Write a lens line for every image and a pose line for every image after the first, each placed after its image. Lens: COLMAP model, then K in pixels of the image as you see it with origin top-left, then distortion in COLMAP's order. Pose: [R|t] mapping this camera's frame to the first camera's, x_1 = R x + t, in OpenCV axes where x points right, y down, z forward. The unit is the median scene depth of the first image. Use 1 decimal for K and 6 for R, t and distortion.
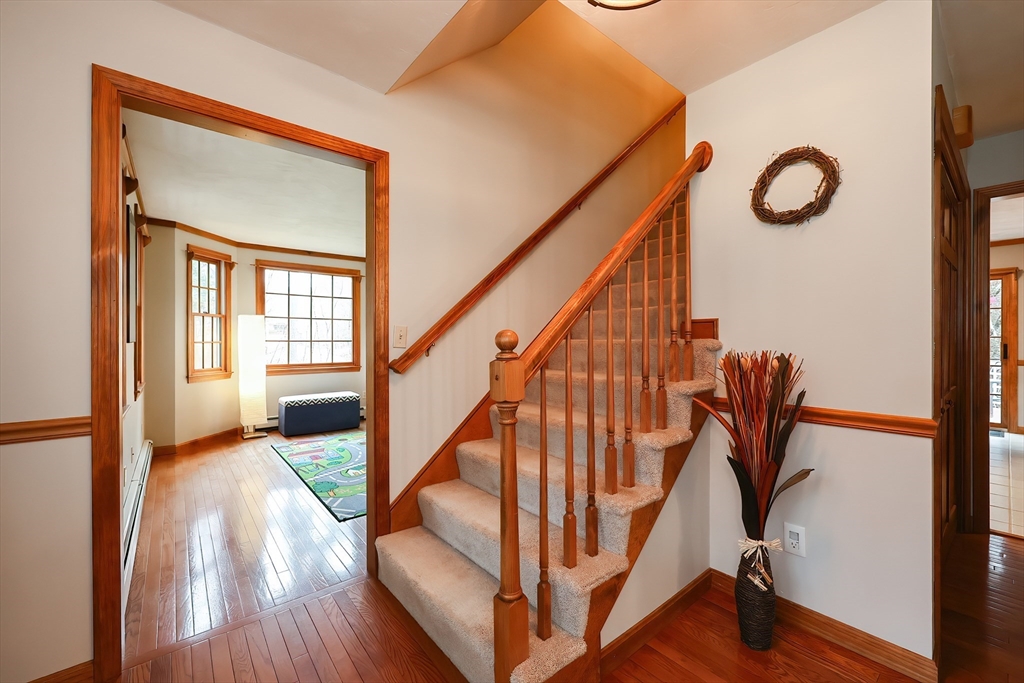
lens RADIAL K [[414.2, 0, 507.2], [0, 414.2, 340.9], [0, 0, 1]] dist [-0.015704, -0.000025]
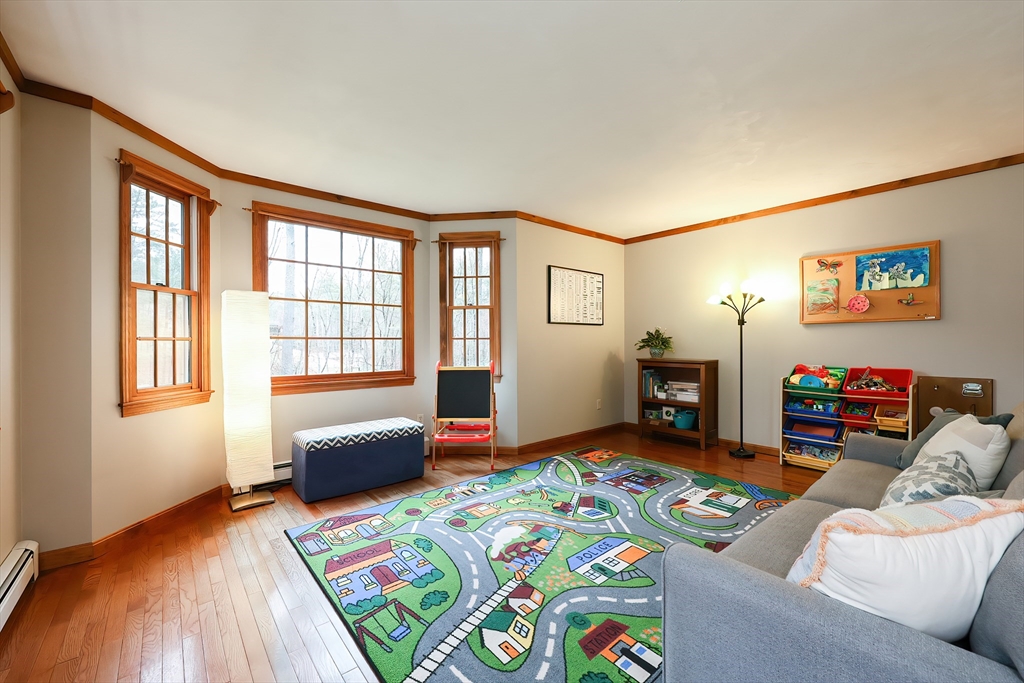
lens RADIAL K [[419.4, 0, 517.0], [0, 419.4, 341.0], [0, 0, 1]] dist [-0.002565, -0.000420]
pose [[0.999695, -0.003901, 0.024396, -0.258365], [0.003990, 0.999985, -0.003630, 0.009659], [-0.024382, 0.003727, 0.999696, 0.407640]]
